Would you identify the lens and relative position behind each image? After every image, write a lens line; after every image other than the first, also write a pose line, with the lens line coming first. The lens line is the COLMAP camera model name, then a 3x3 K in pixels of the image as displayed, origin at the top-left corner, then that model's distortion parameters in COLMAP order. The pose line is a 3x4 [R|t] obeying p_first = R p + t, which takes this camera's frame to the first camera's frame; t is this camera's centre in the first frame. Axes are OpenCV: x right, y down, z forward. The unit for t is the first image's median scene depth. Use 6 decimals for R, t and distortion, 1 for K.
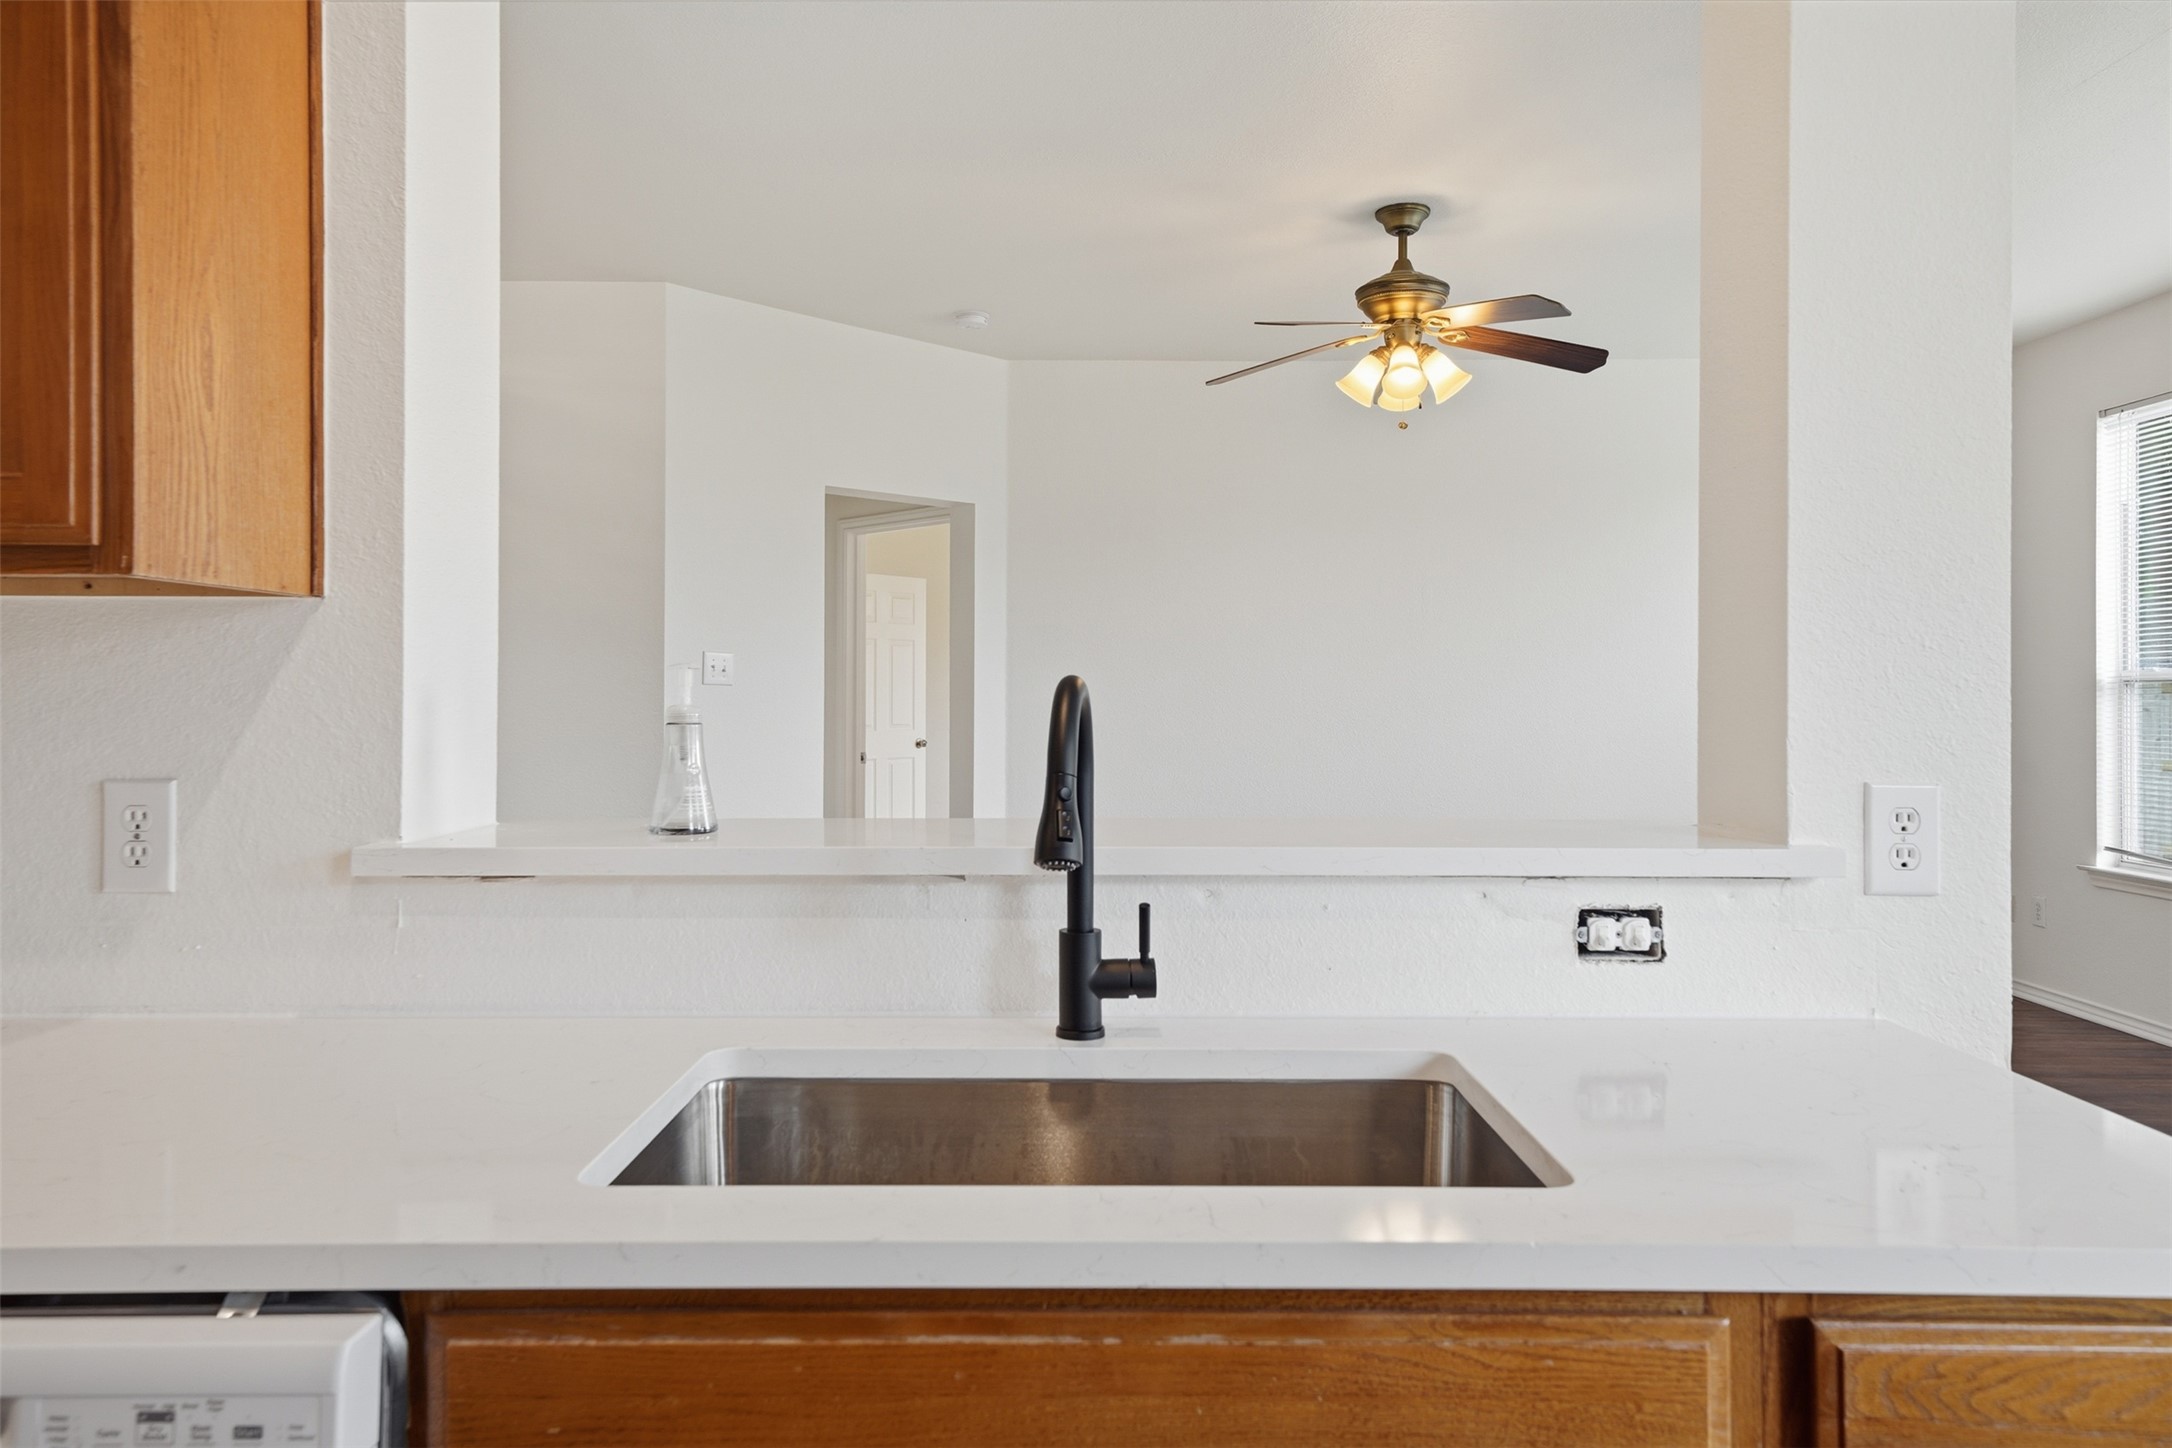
lens RADIAL K [[1429.0, 0, 1067.0], [0, 1429.0, 693.8], [0, 0, 1]] dist [0.039305, -0.000174]
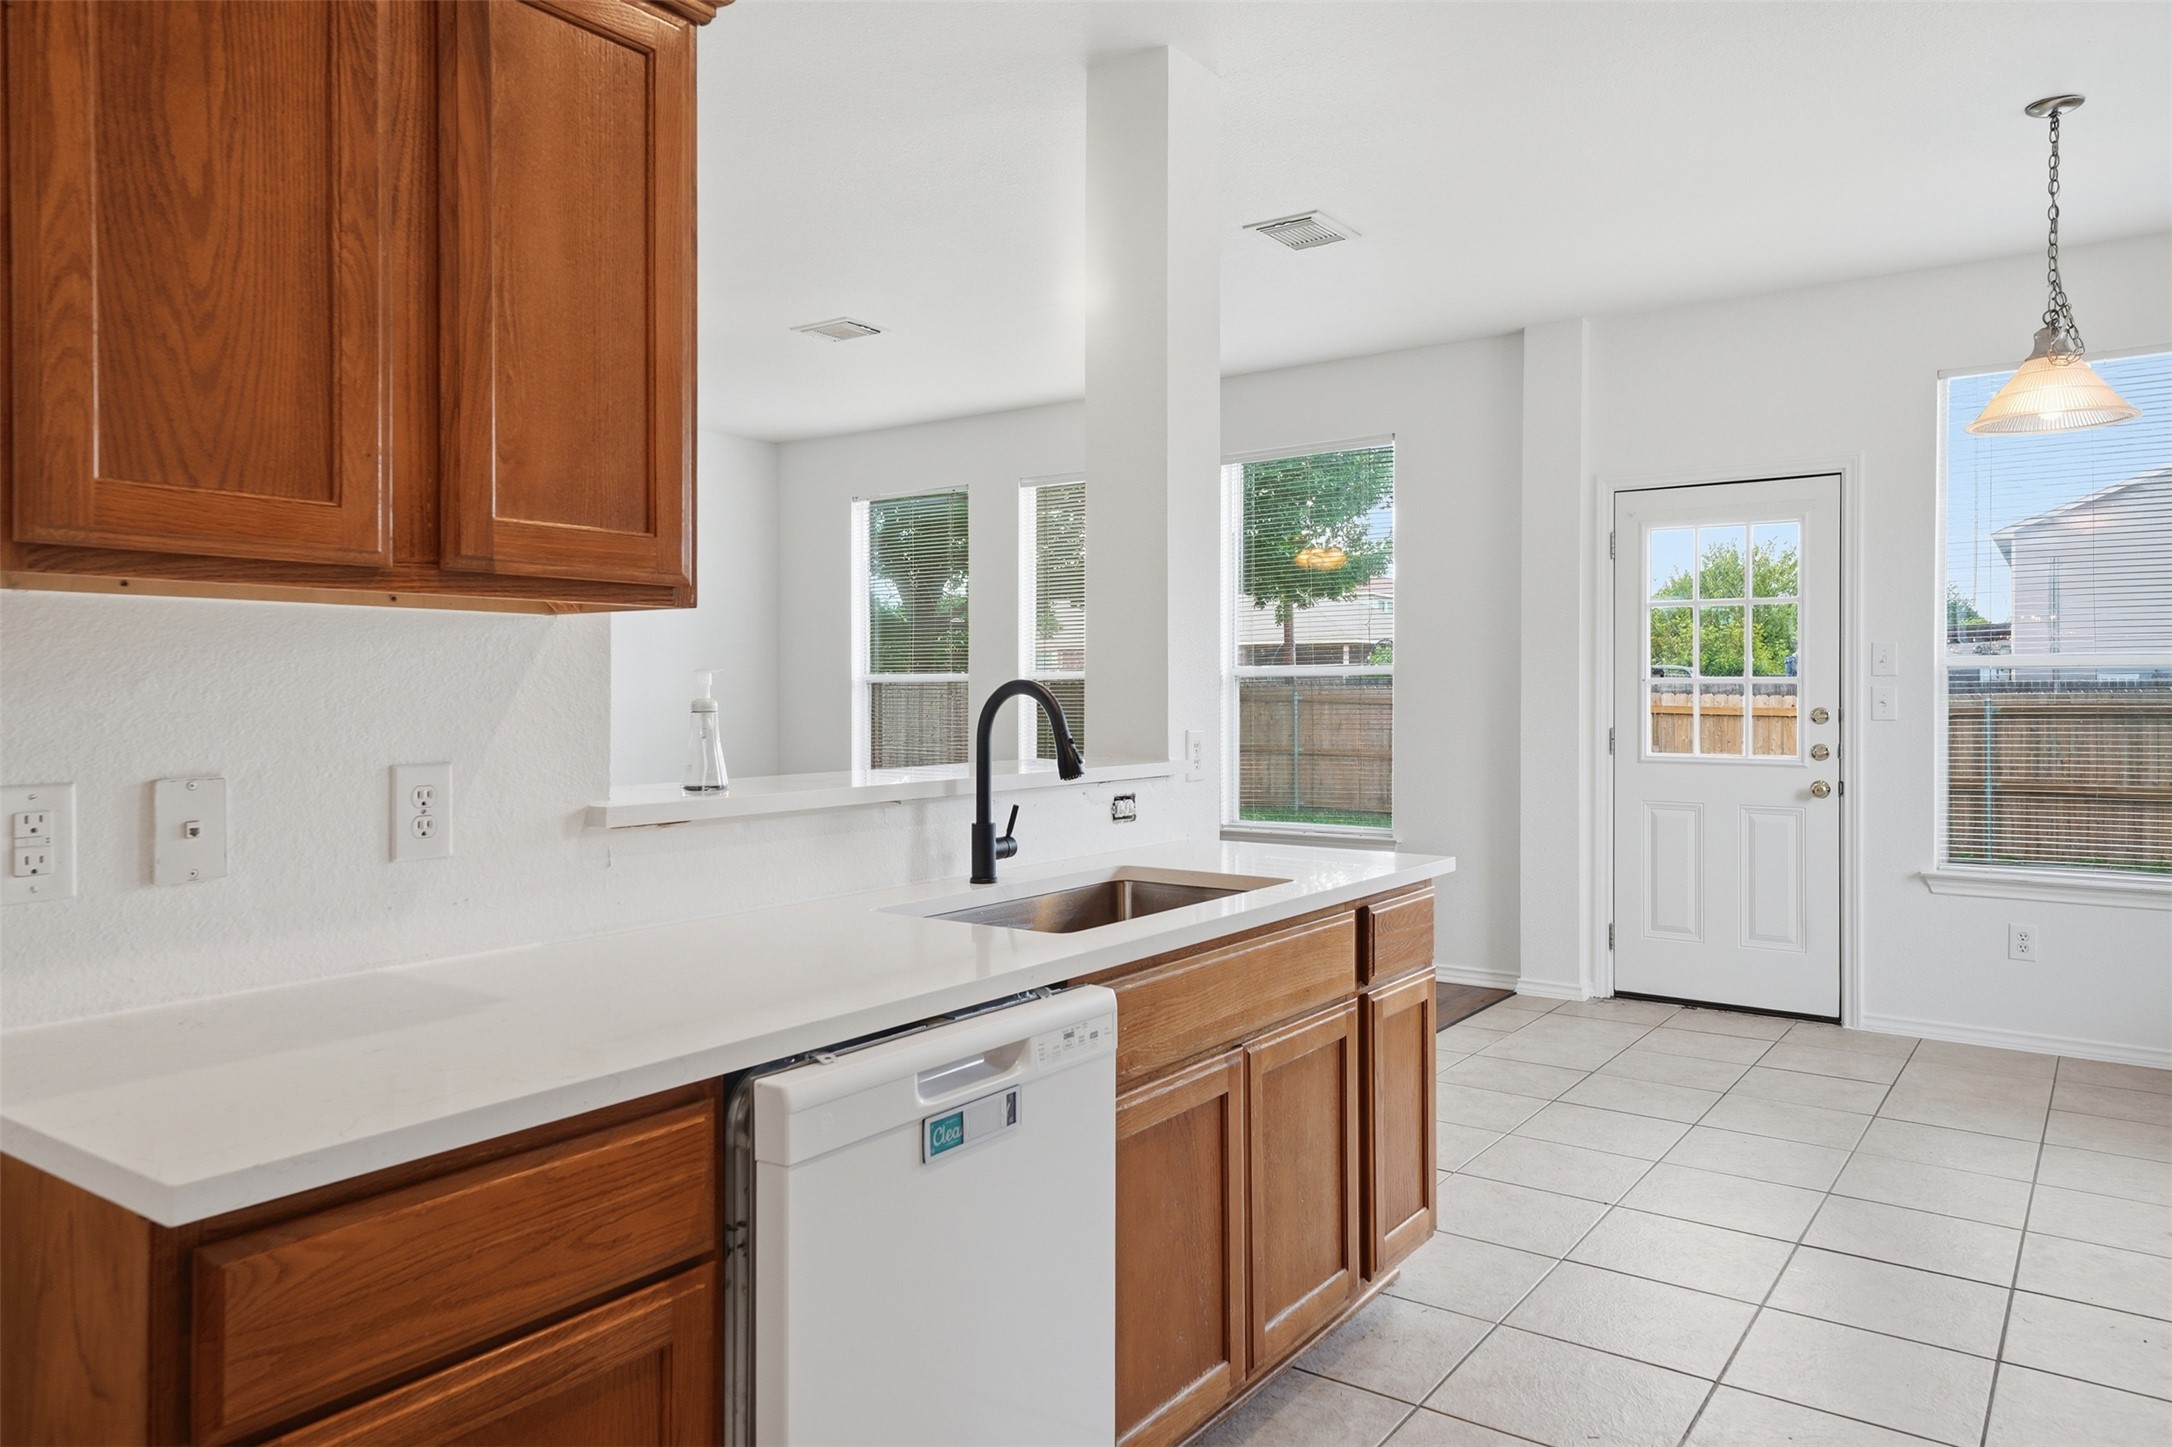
lens RADIAL K [[1429.0, 0, 1067.0], [0, 1429.0, 693.3], [0, 0, 1]] dist [0.039305, -0.000174]
pose [[0.587710, -0.003900, 0.809062, -1.287894], [0.000233, 0.999989, 0.004651, -0.003677], [-0.809071, -0.002545, 0.587705, -0.115229]]
